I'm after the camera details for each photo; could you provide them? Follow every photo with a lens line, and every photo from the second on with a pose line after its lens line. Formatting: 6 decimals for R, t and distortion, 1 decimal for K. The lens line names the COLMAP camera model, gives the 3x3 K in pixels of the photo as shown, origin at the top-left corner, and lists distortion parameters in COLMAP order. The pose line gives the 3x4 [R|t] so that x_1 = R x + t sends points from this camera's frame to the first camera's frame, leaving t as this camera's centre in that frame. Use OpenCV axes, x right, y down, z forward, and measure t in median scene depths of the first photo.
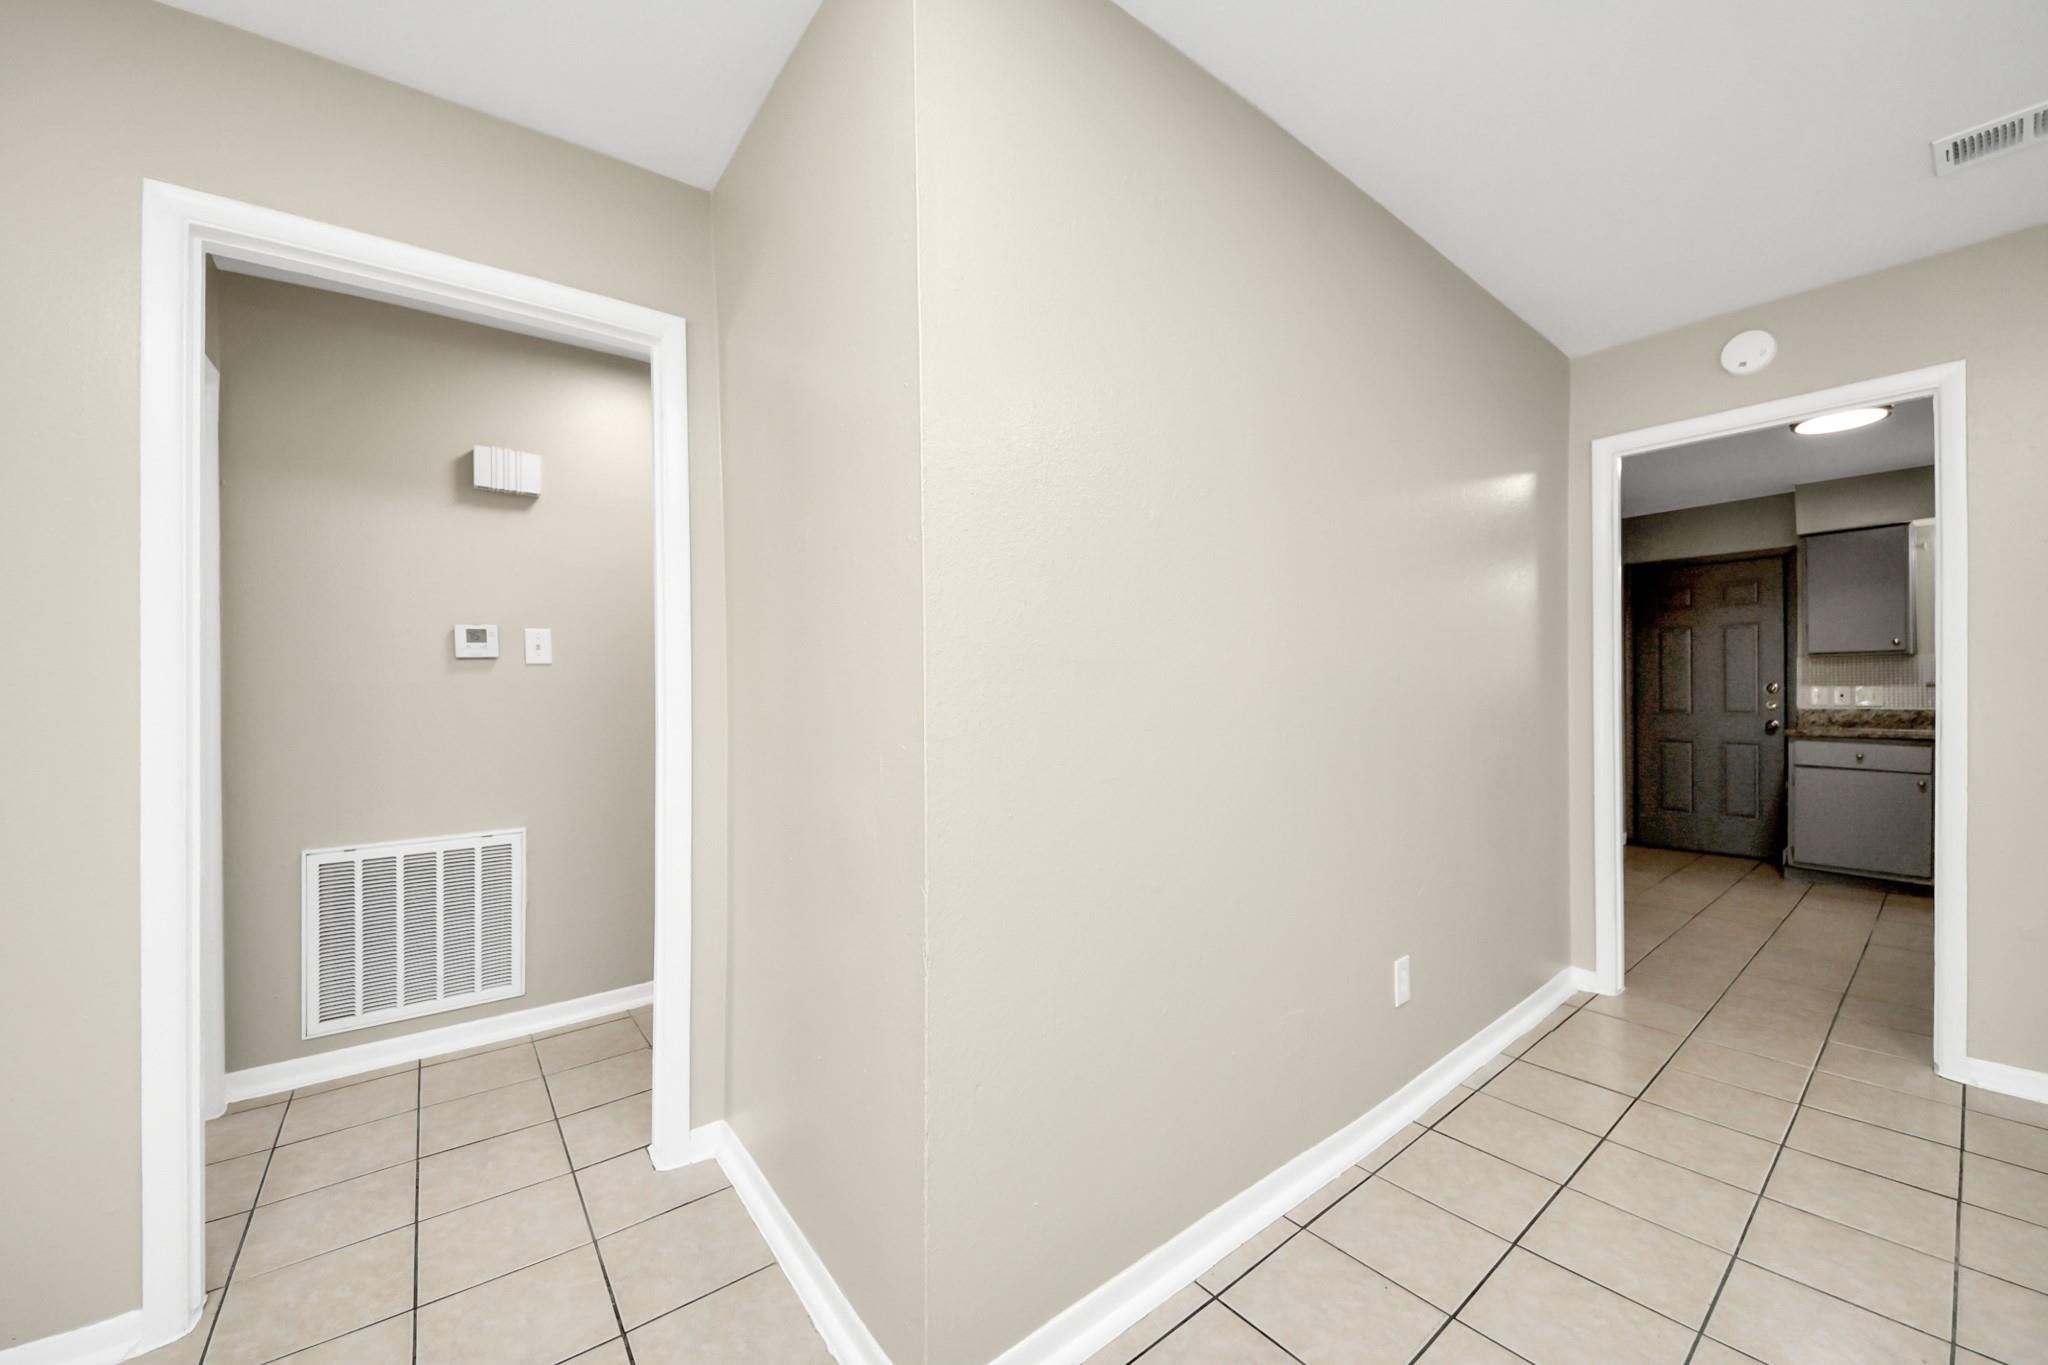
lens RADIAL K [[732.5, 0, 1027.8], [0, 732.5, 686.5], [0, 0, 1]] dist [0.019127, -0.013504]
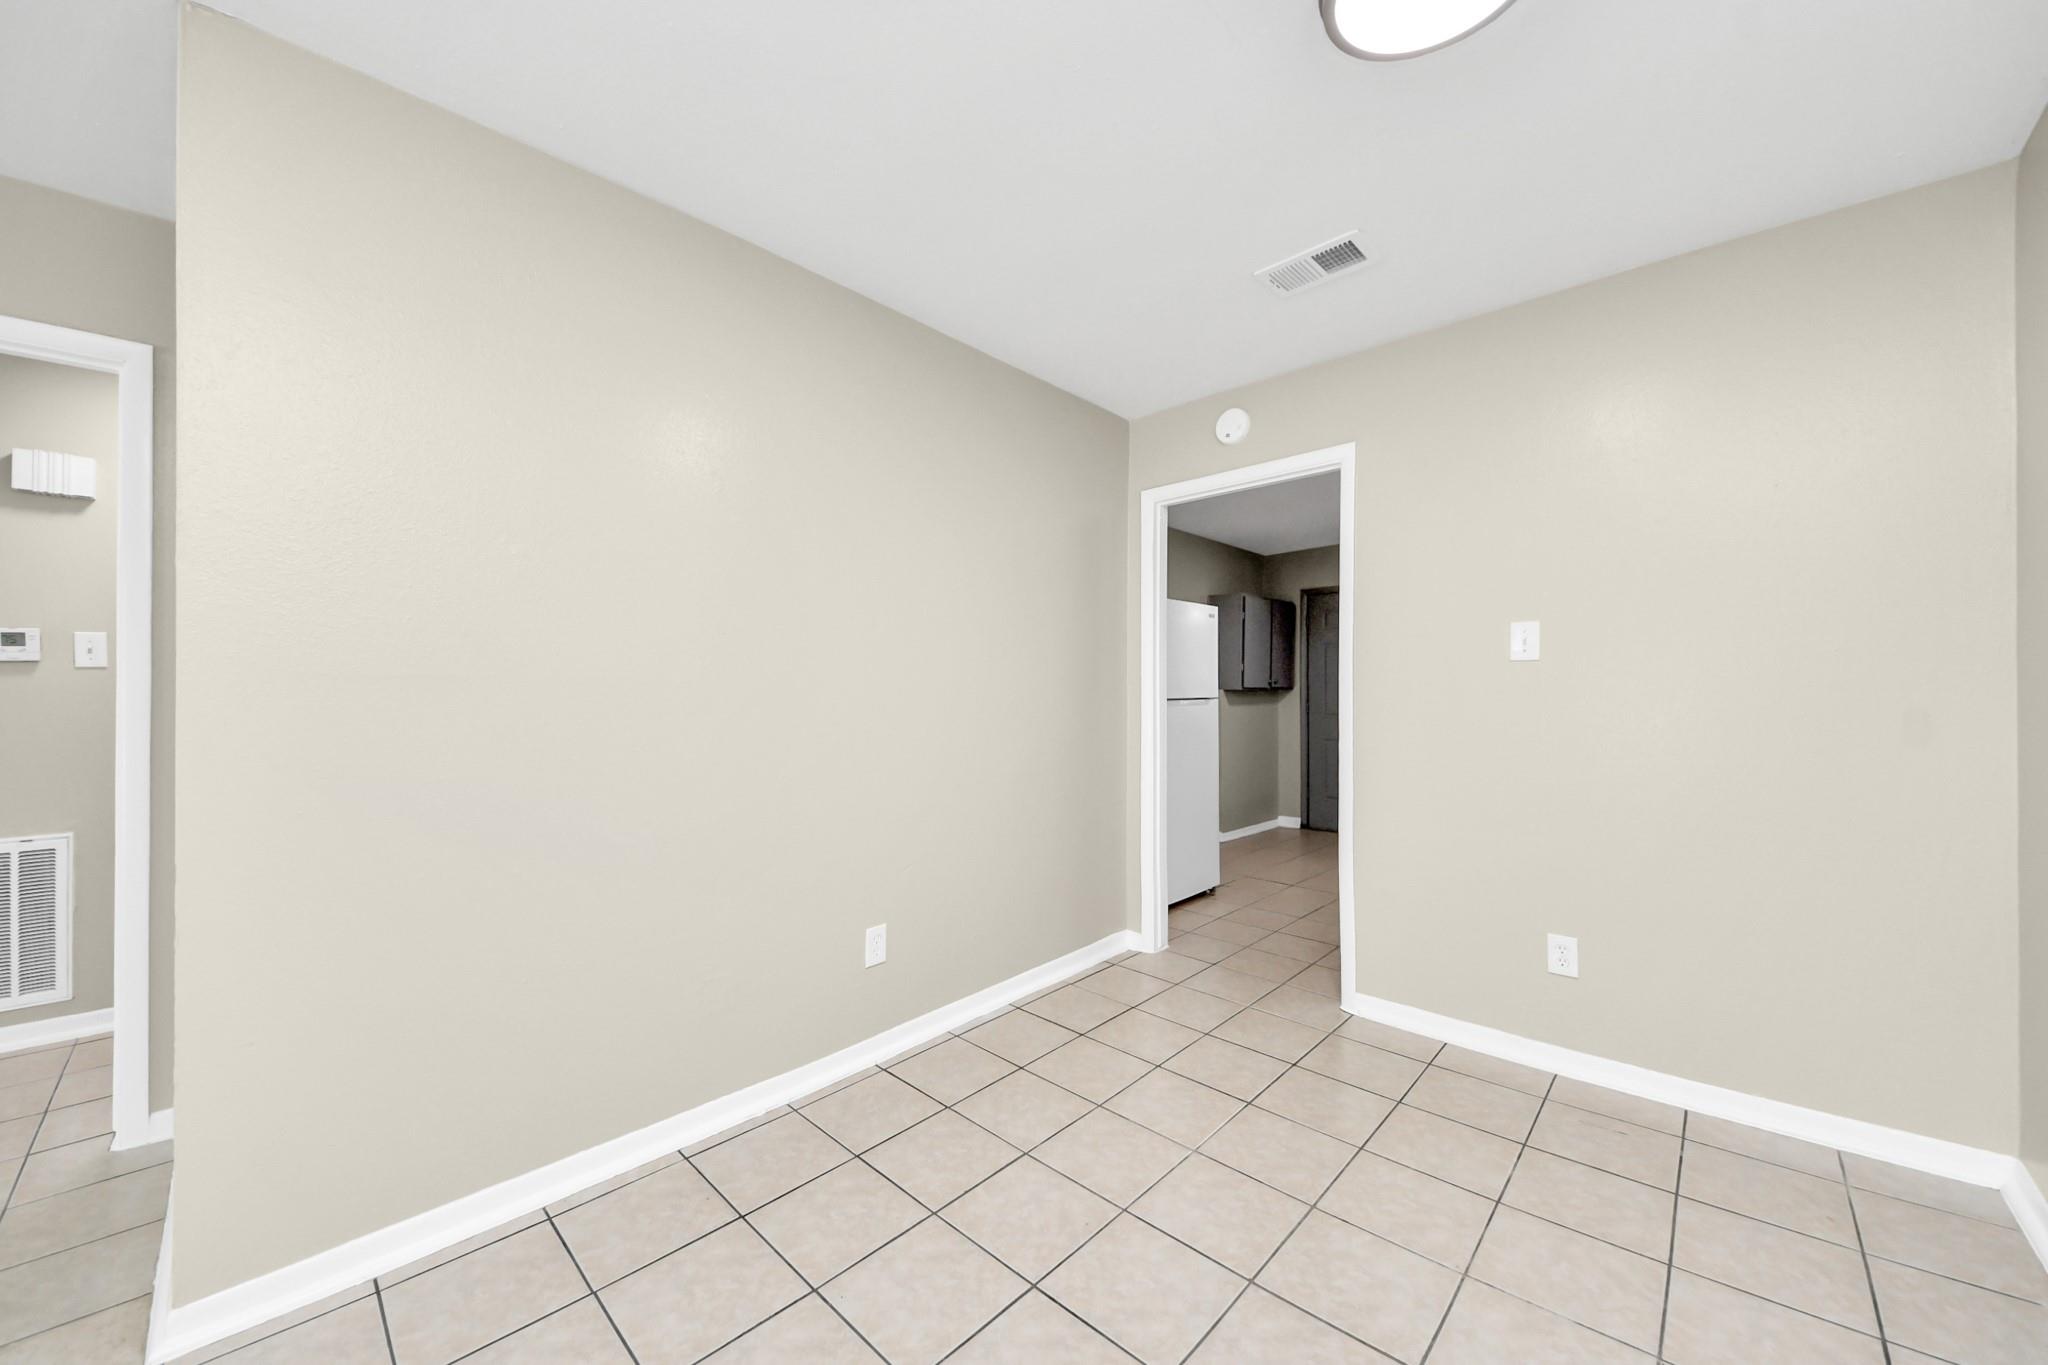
lens RADIAL K [[720.6, 0, 1020.4], [0, 720.6, 676.2], [0, 0, 1]] dist [0.050707, -0.027204]
pose [[0.989355, 0.007693, 0.145317, 0.408517], [-0.005030, 0.999813, -0.018684, -0.006815], [-0.145433, 0.017754, 0.989209, -0.139867]]
